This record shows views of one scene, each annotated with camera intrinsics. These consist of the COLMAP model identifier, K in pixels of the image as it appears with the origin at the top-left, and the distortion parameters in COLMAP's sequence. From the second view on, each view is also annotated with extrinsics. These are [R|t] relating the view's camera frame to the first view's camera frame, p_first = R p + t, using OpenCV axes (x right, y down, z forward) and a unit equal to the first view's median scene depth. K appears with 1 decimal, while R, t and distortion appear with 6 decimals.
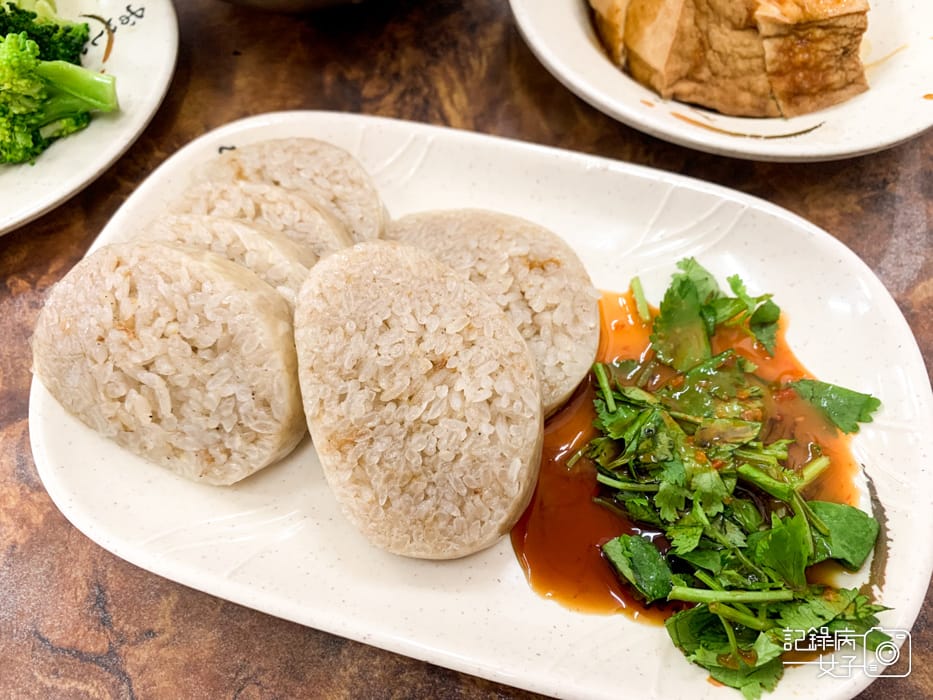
lens RADIAL K [[710.7, 0, 468.6], [0, 710.7, 348.9], [0, 0, 1]] dist [-0.001051, -0.009401]
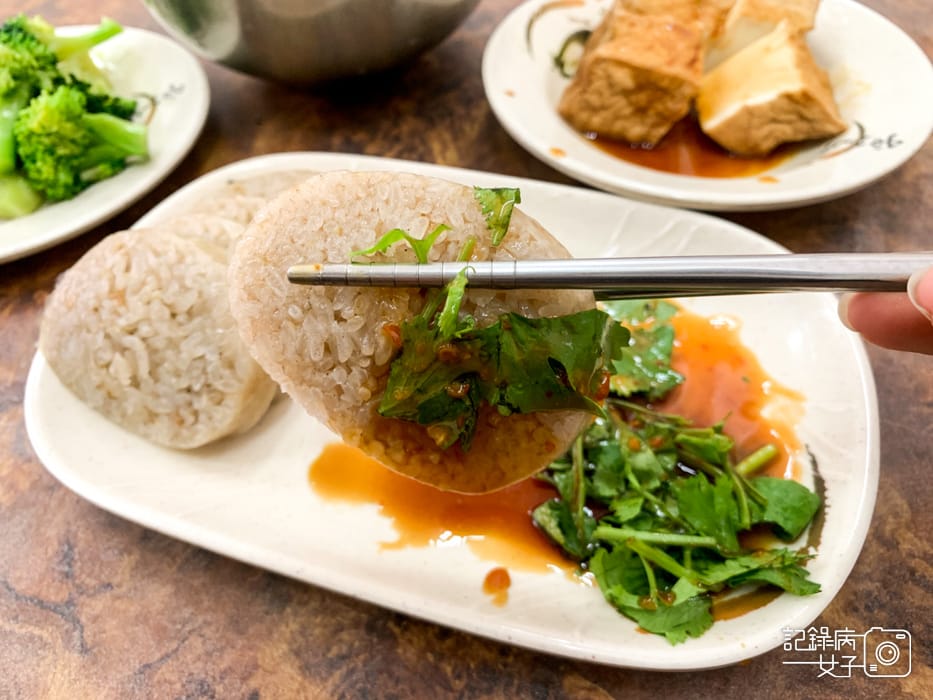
lens RADIAL K [[710.7, 0, 464.8], [0, 710.7, 350.1], [0, 0, 1]] dist [-0.001051, -0.009401]
pose [[0.997436, 0.013180, -0.070335, 0.144176], [-0.025747, 0.983168, -0.180882, 0.234848], [0.066767, 0.182229, 0.980987, -0.053643]]
